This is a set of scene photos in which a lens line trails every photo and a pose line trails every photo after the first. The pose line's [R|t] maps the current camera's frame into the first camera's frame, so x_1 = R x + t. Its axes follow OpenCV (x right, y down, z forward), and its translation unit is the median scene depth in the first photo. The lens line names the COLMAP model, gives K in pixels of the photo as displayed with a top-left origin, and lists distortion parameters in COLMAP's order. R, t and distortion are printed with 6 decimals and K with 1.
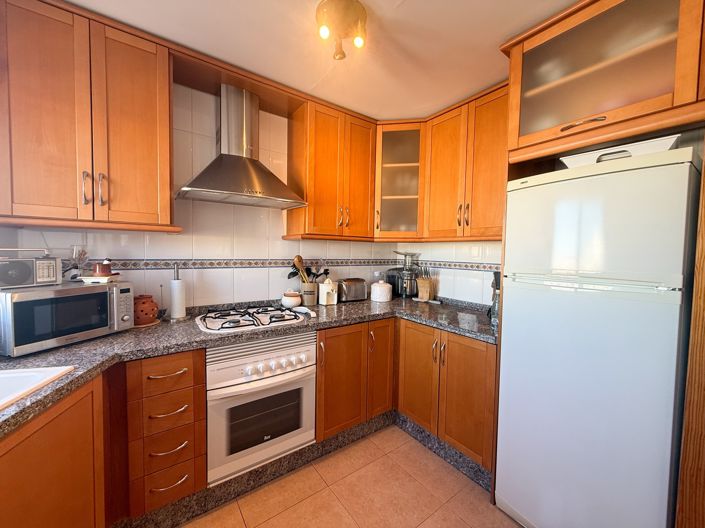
lens RADIAL K [[279.1, 0, 351.4], [0, 279.1, 263.2], [0, 0, 1]] dist [-0.000761, -0.000180]
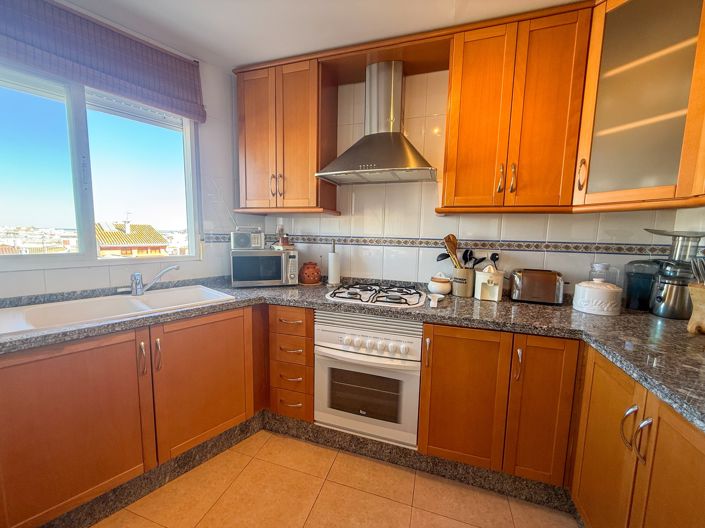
lens RADIAL K [[279.1, 0, 351.4], [0, 279.1, 263.2], [0, 0, 1]] dist [-0.000761, -0.000180]
pose [[0.592454, 0.081672, -0.801454, 0.397698], [-0.044284, 0.996645, 0.068827, 0.017591], [0.804387, -0.005285, 0.594083, 0.335028]]
